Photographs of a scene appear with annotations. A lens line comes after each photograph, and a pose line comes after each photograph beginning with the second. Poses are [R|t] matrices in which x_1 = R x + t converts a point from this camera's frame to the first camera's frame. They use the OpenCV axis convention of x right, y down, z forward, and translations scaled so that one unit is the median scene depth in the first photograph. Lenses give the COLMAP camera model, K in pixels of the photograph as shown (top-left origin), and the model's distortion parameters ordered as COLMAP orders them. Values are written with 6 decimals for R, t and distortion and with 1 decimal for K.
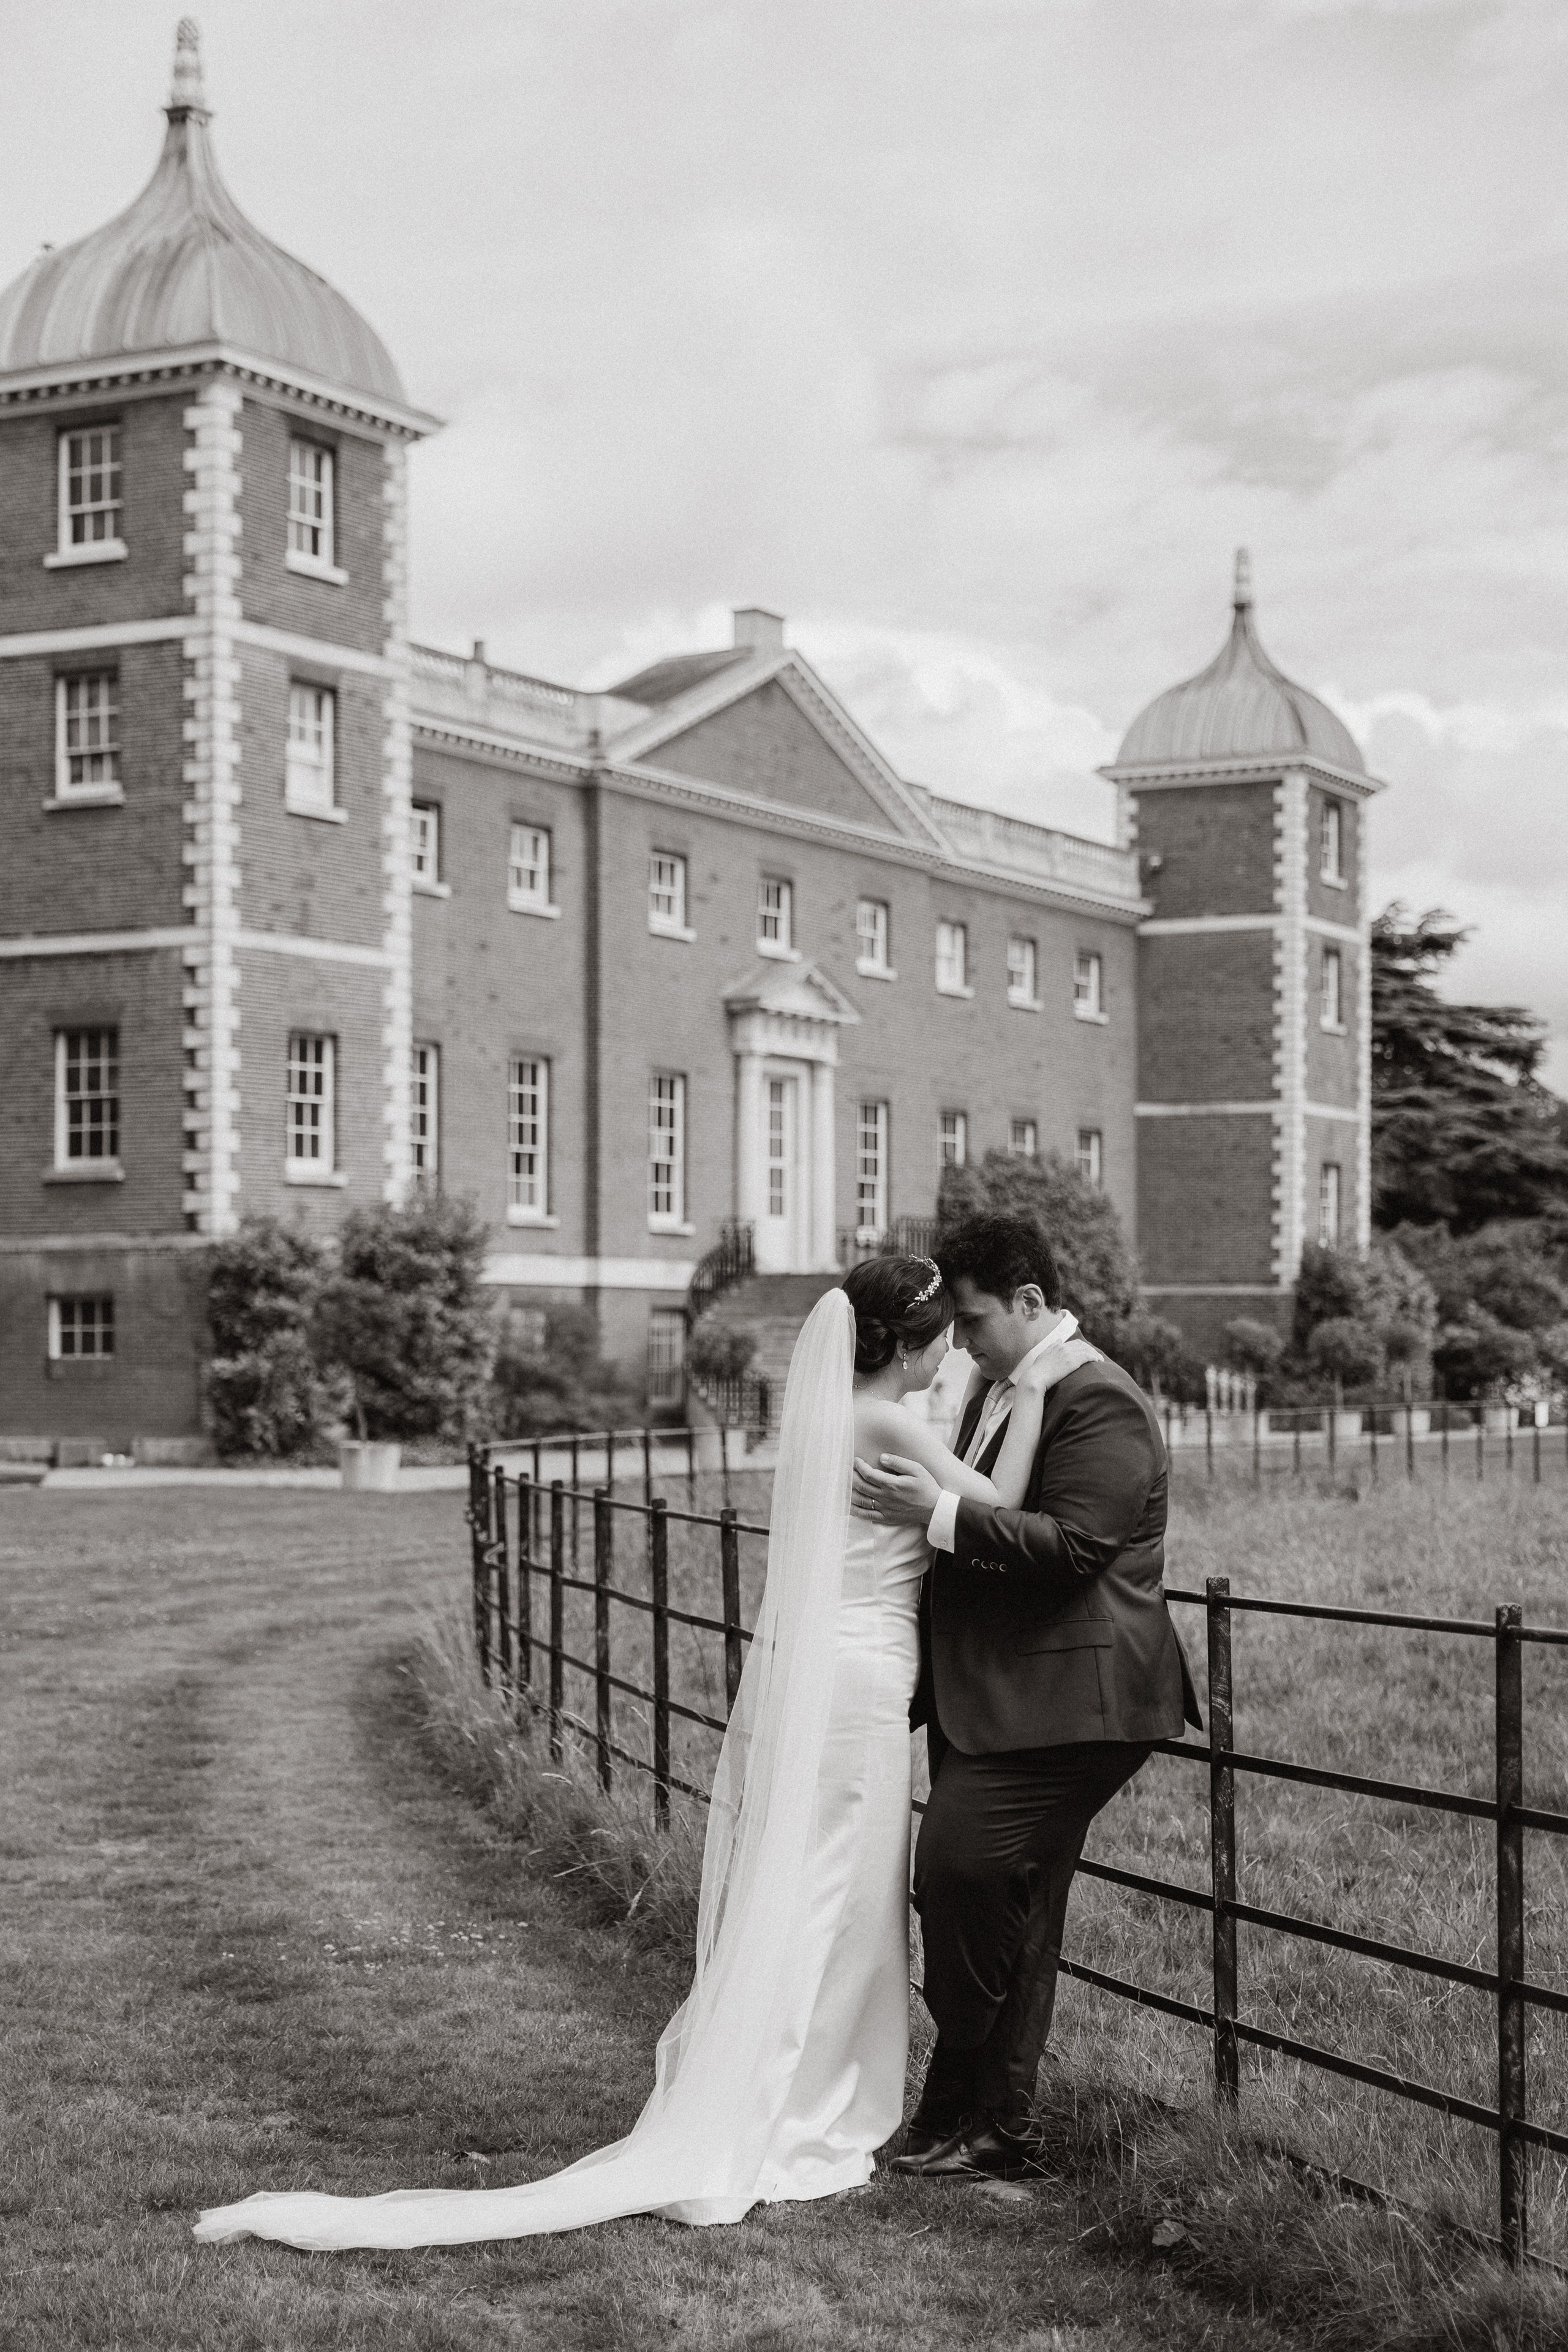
lens RADIAL K [[3767.3, 0, 795.0], [0, 3767.3, 1198.8], [0, 0, 1]] dist [0.043343, 0.000000]
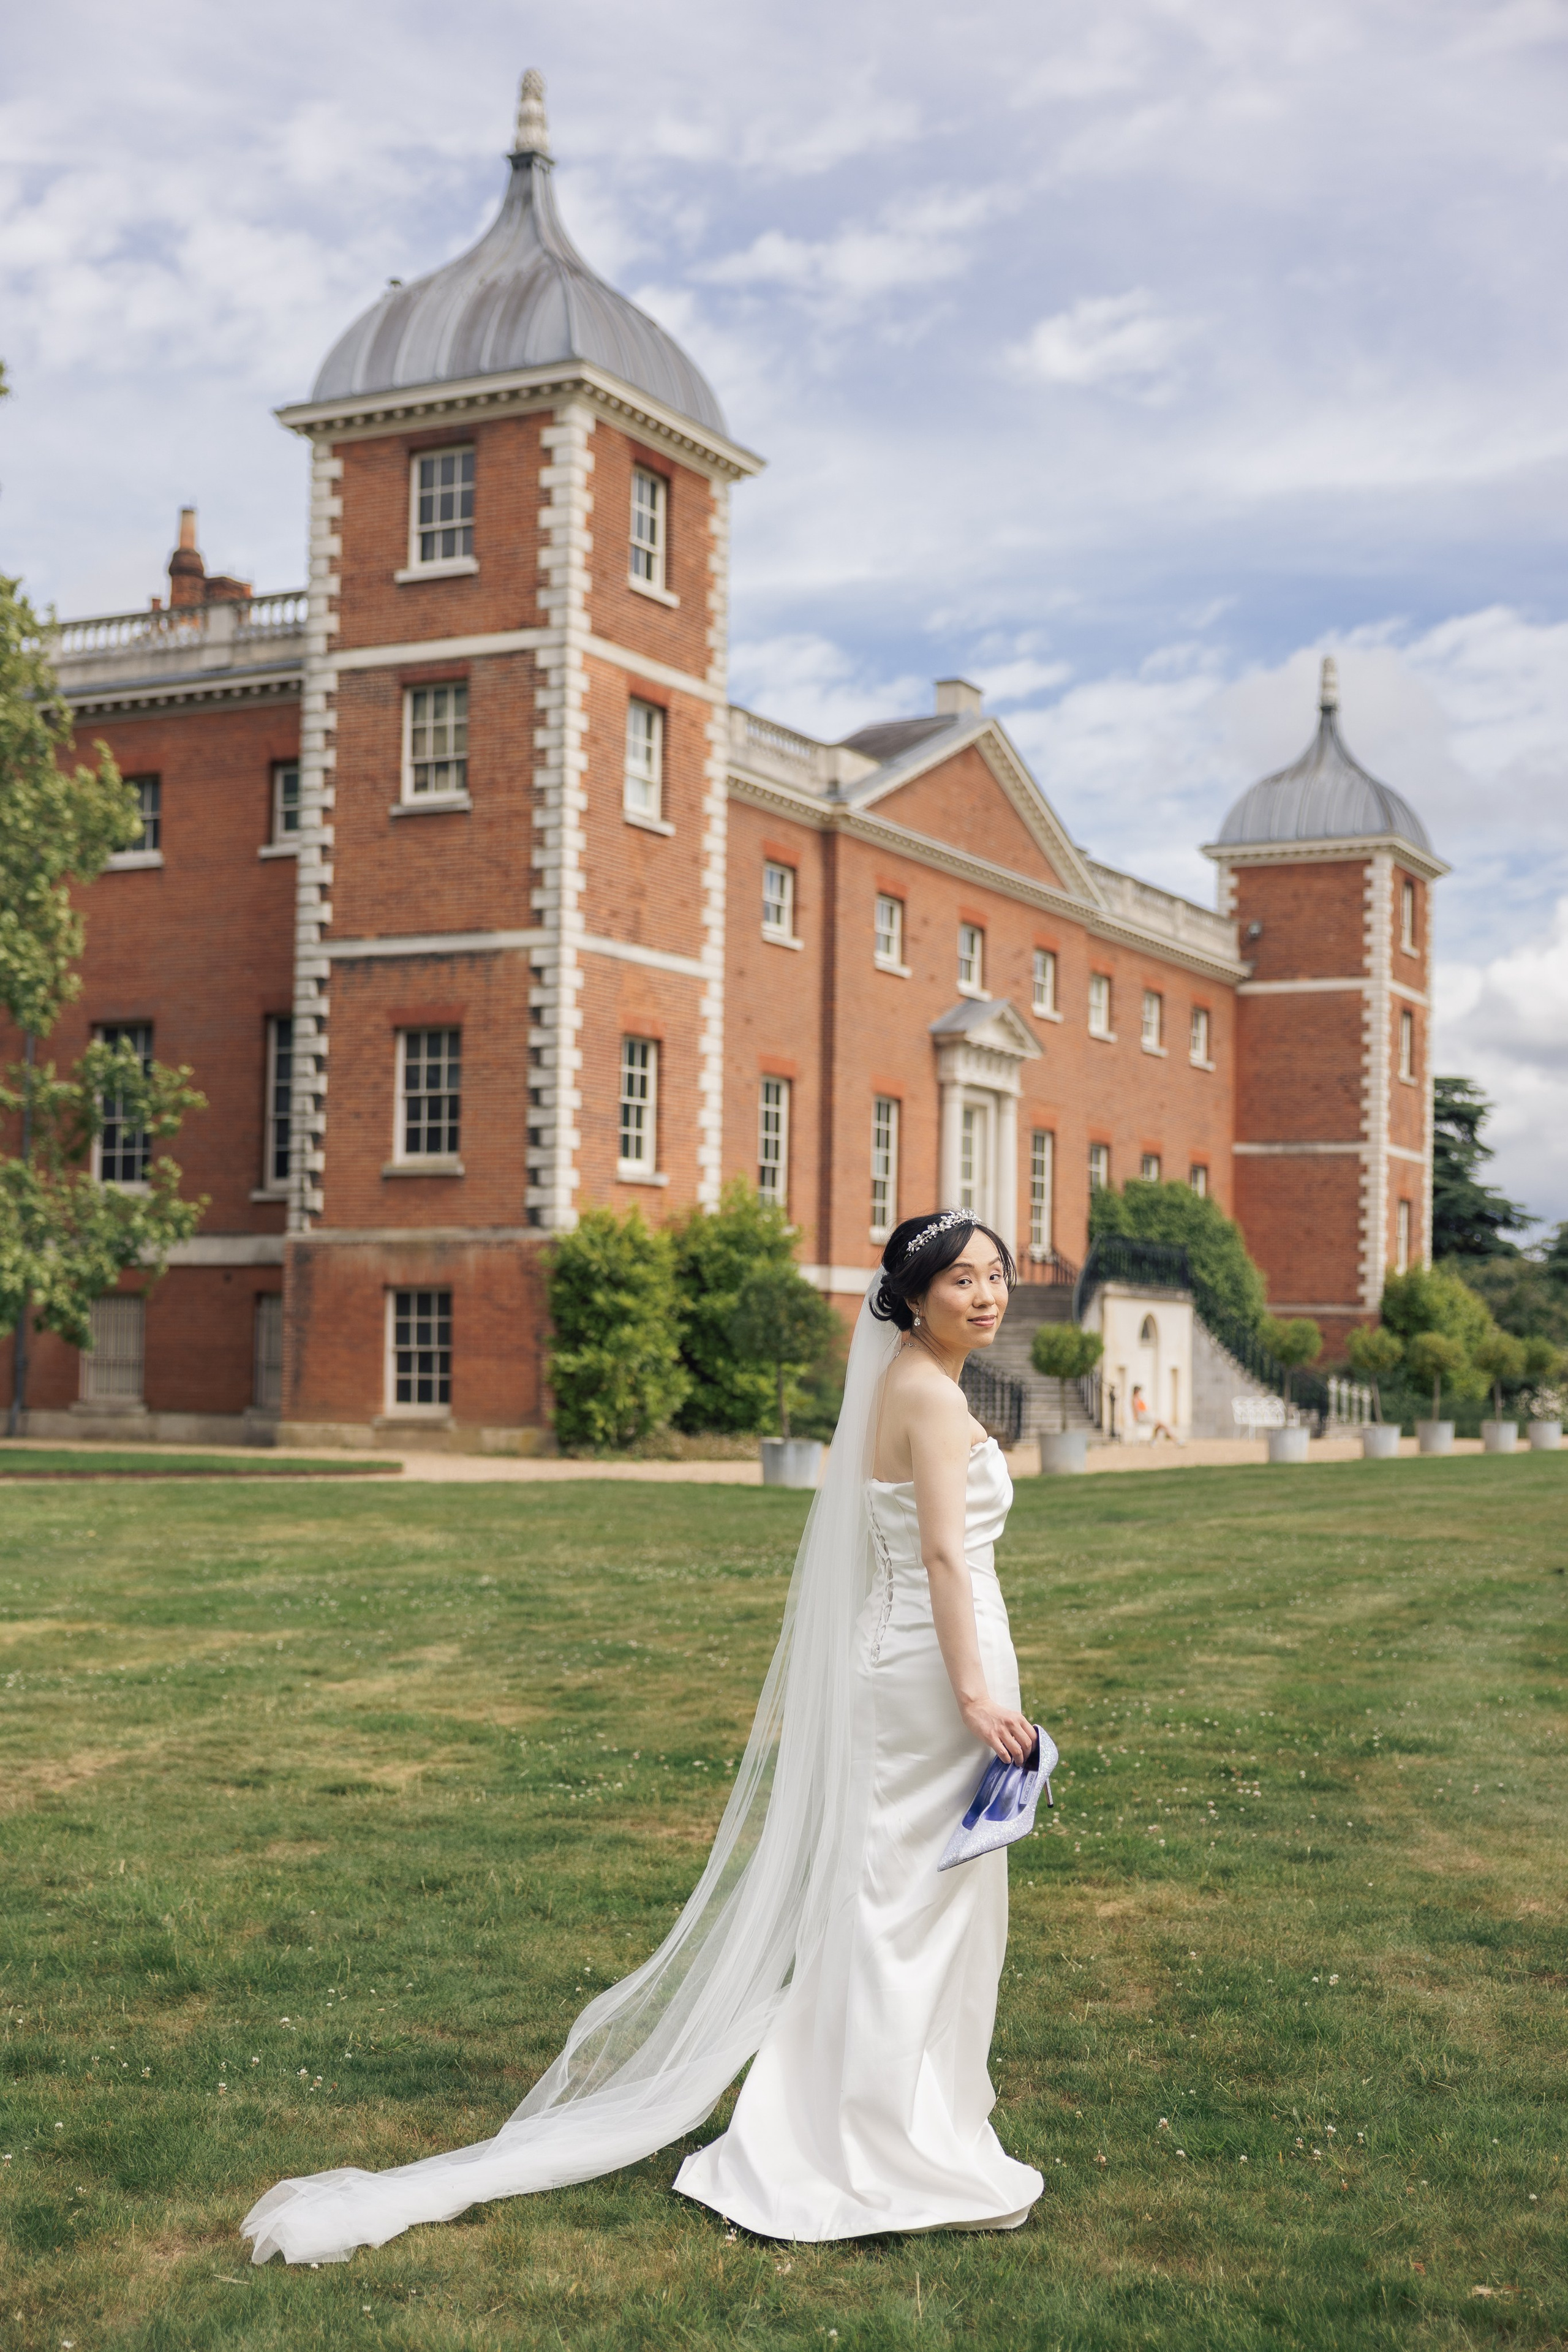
lens RADIAL K [[3007.9, 0, 780.1], [0, 3007.9, 1170.4], [0, 0, 1]] dist [0.025362, 0.000000]
pose [[0.999738, 0.019504, 0.012010, -0.075135], [-0.019232, 0.999566, -0.022312, 0.007633], [-0.012440, 0.022075, 0.999679, 0.133791]]
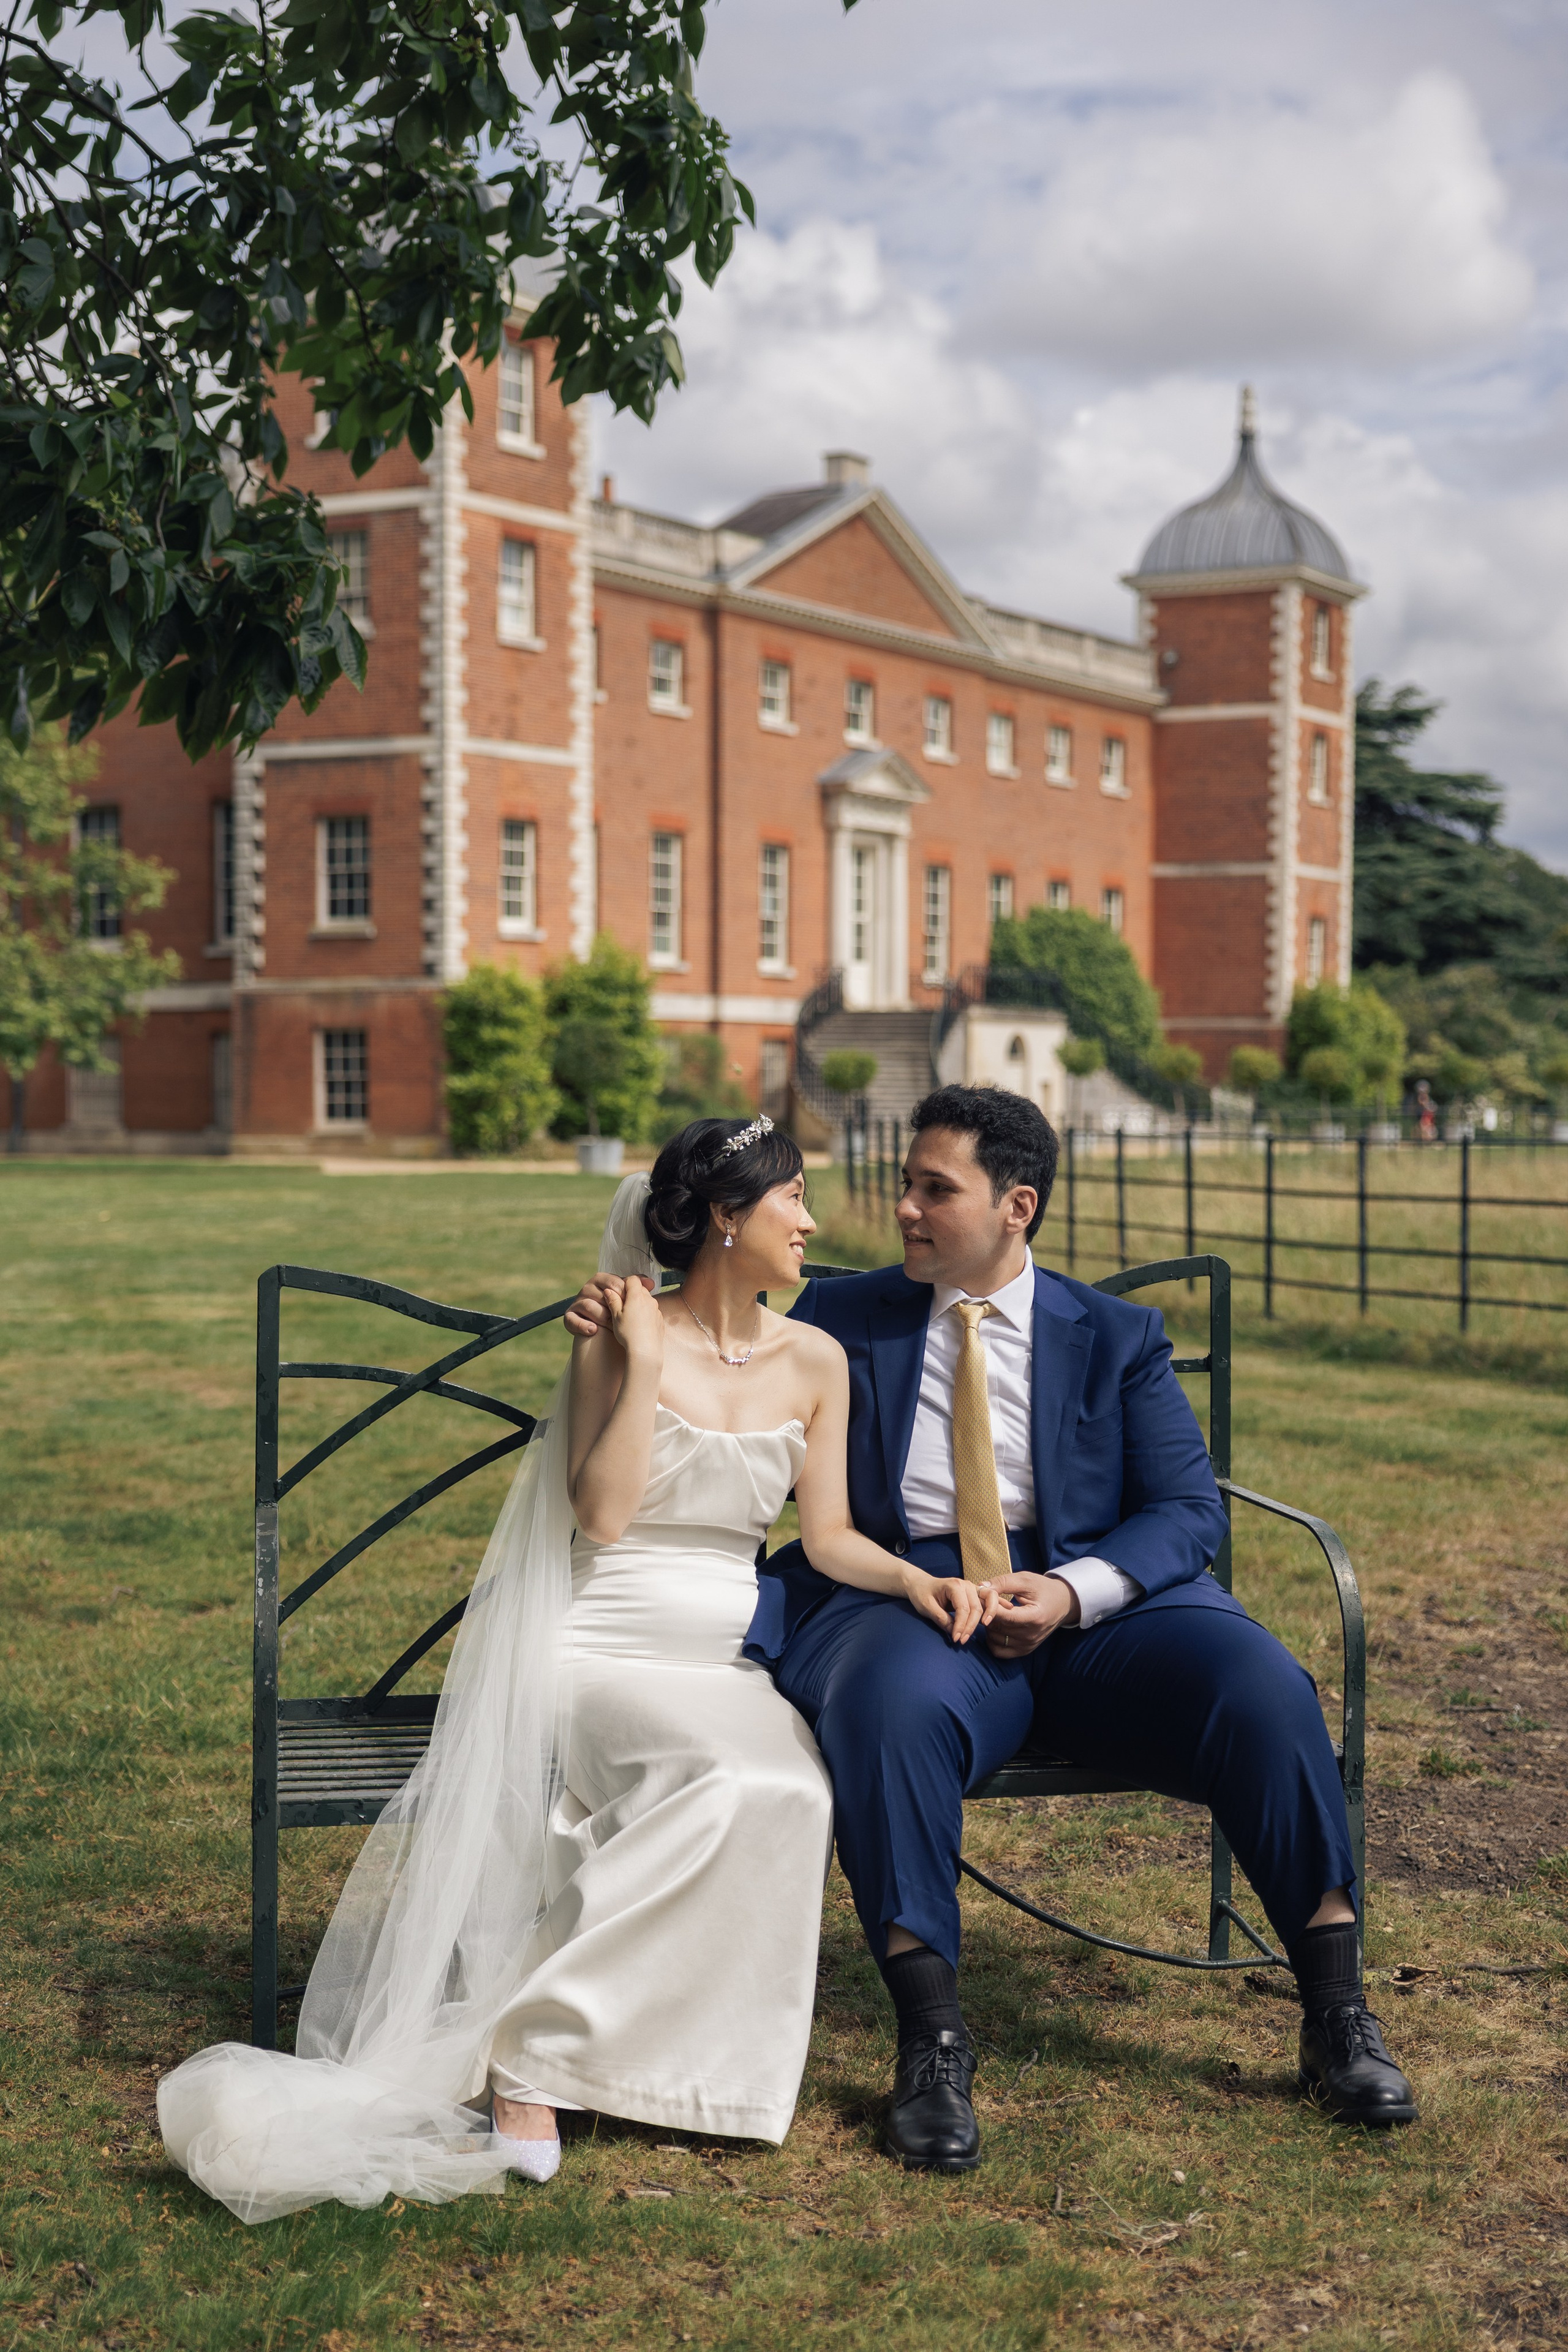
lens RADIAL K [[3519.9, 0, 762.7], [0, 3519.9, 1162.7], [0, 0, 1]] dist [0.017205, 0.000000]
pose [[0.999937, 0.003407, -0.010654, -0.025265], [-0.002716, 0.997933, 0.064202, -0.003850], [0.010851, -0.064169, 0.997880, -0.138357]]
